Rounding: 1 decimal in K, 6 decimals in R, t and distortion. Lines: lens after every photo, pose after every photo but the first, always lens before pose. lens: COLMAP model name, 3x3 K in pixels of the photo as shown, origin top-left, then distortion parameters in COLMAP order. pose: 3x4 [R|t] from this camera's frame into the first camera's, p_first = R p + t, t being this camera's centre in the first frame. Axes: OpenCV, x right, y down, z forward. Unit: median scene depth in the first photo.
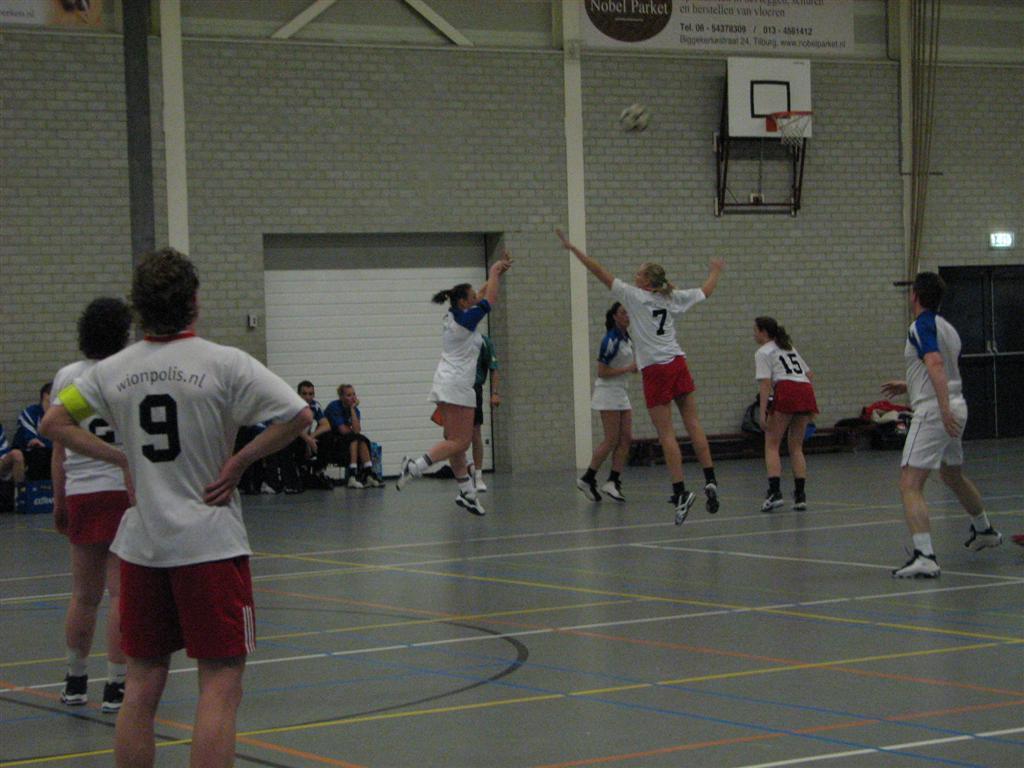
lens RADIAL K [[2619.6, 0, 510.1], [0, 2619.6, 392.7], [0, 0, 1]] dist [0.129299, 0.000000]
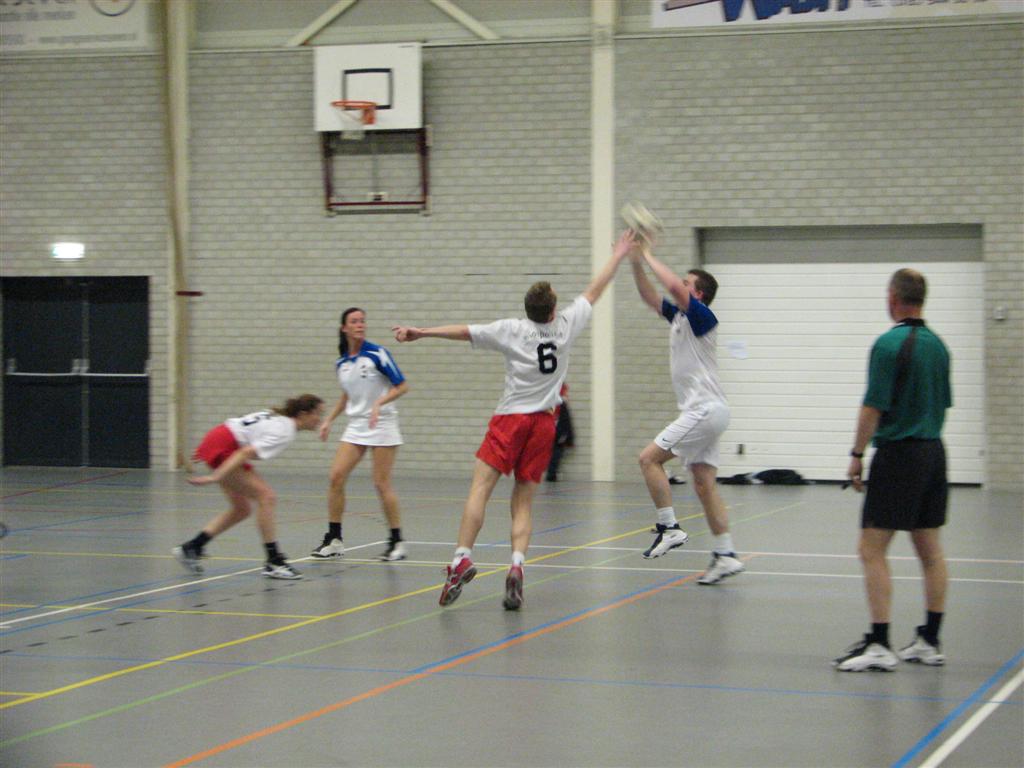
lens RADIAL K [[2418.9, 0, 510.5], [0, 2418.9, 366.1], [0, 0, 1]] dist [0.150352, 0.000000]
pose [[0.632684, 0.044262, -0.773144, 0.785968], [-0.040563, 0.998889, 0.023992, -0.037117], [0.773347, 0.016181, 0.633776, 0.499659]]
